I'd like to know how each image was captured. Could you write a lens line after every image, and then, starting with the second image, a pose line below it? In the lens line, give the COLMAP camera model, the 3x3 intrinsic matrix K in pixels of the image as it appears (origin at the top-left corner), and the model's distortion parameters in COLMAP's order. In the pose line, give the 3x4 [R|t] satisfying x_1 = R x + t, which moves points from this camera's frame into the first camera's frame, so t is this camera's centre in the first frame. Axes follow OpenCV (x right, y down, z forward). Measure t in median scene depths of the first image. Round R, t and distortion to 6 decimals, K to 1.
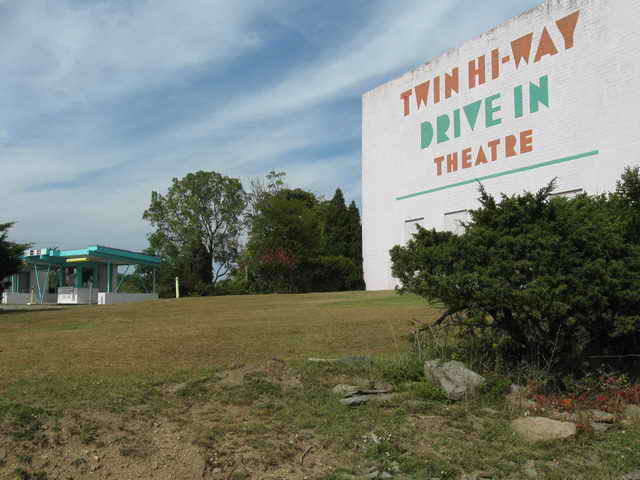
lens RADIAL K [[673.5, 0, 320.8], [0, 673.5, 238.8], [0, 0, 1]] dist [-0.110917, 0.000000]
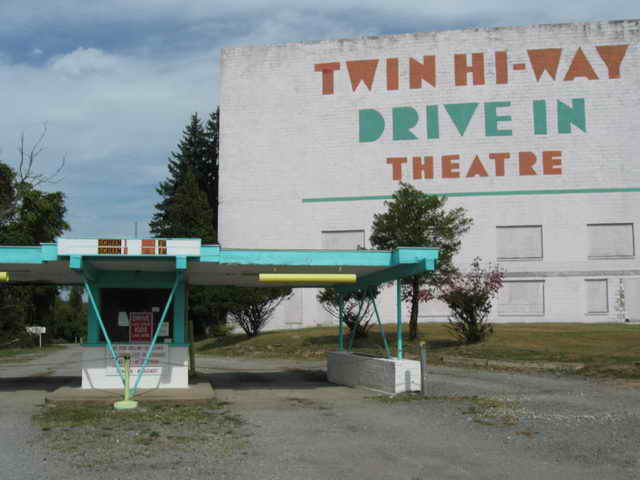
lens RADIAL K [[673.5, 0, 321.3], [0, 673.5, 241.0], [0, 0, 1]] dist [-0.110917, 0.000000]
pose [[0.623673, 0.078589, 0.777725, -0.539652], [-0.067067, 0.996644, -0.046929, 0.023543], [-0.778803, -0.022891, 0.626851, 0.610652]]
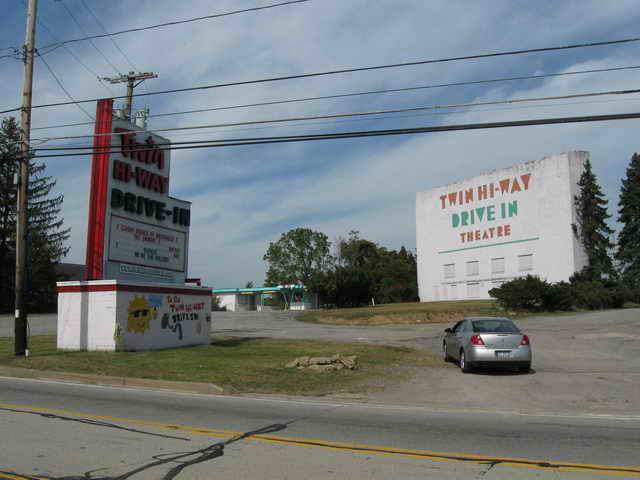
lens RADIAL K [[673.5, 0, 320.0], [0, 673.5, 241.0], [0, 0, 1]] dist [-0.110917, 0.000000]
pose [[0.999493, -0.013092, 0.029012, -0.323282], [0.013737, 0.999660, -0.022159, -0.065688], [-0.028712, 0.022546, 0.999333, -1.025396]]
